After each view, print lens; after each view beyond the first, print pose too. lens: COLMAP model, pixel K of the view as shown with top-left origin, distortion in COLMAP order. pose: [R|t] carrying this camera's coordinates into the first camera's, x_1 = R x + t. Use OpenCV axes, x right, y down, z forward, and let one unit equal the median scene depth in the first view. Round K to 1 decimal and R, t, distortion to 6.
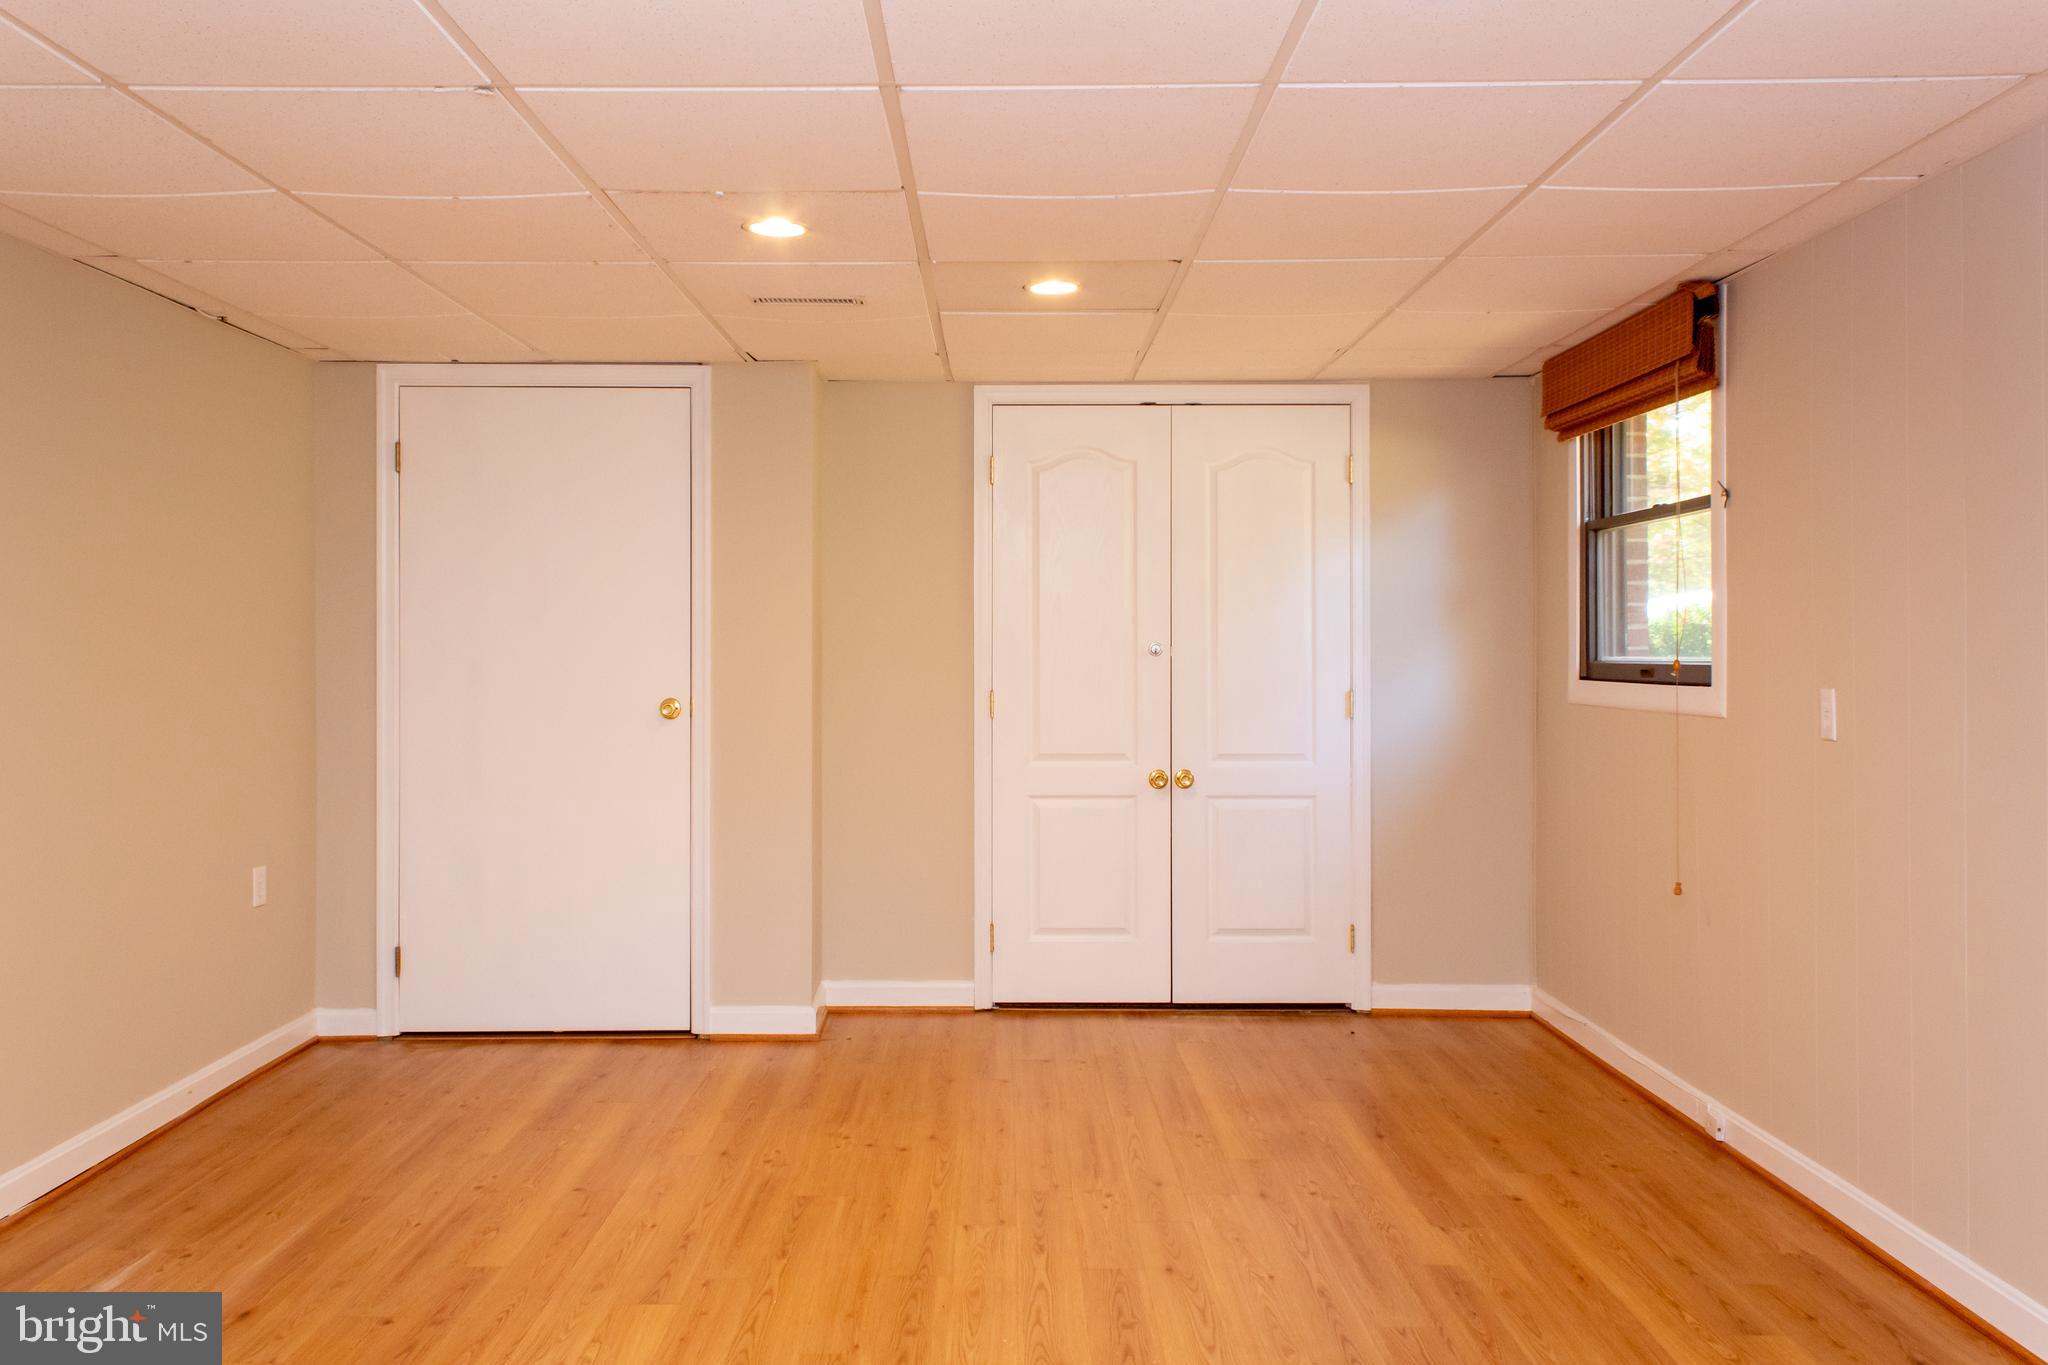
lens RADIAL K [[1662.6, 0, 1024.0], [0, 1662.6, 682.5], [0, 0, 1]] dist [0.014886, 0.001406]
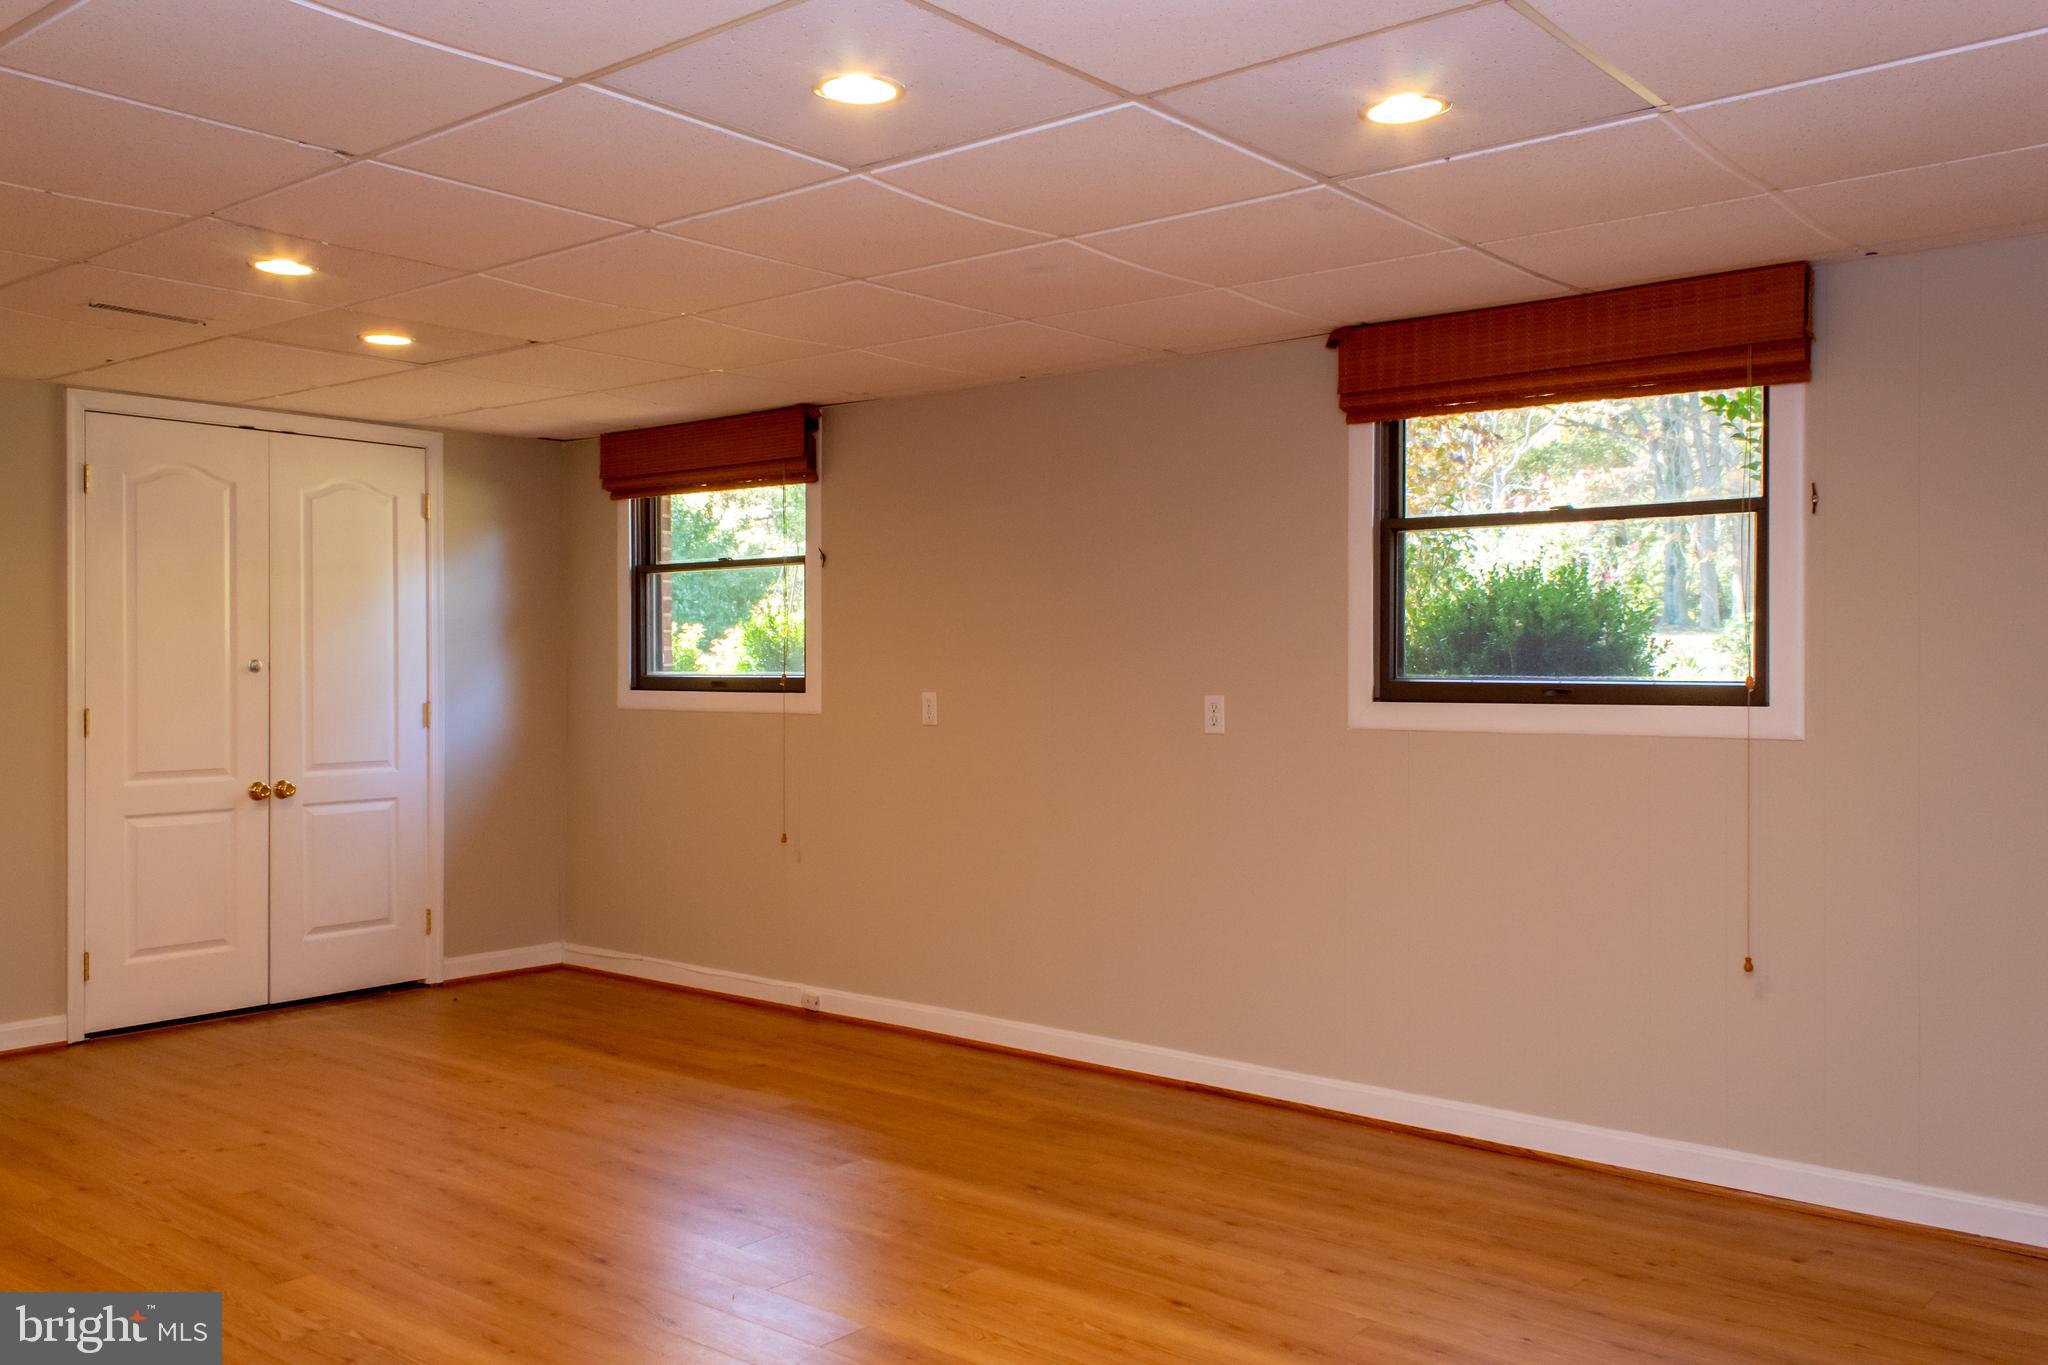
lens RADIAL K [[1597.3, 0, 1030.4], [0, 1597.3, 744.2], [0, 0, 1]] dist [0.011754, 0.004923]
pose [[0.637029, -0.038237, 0.769891, -0.386588], [0.015039, 0.999195, 0.037182, -0.001182], [-0.770693, -0.012108, 0.637092, -0.009760]]
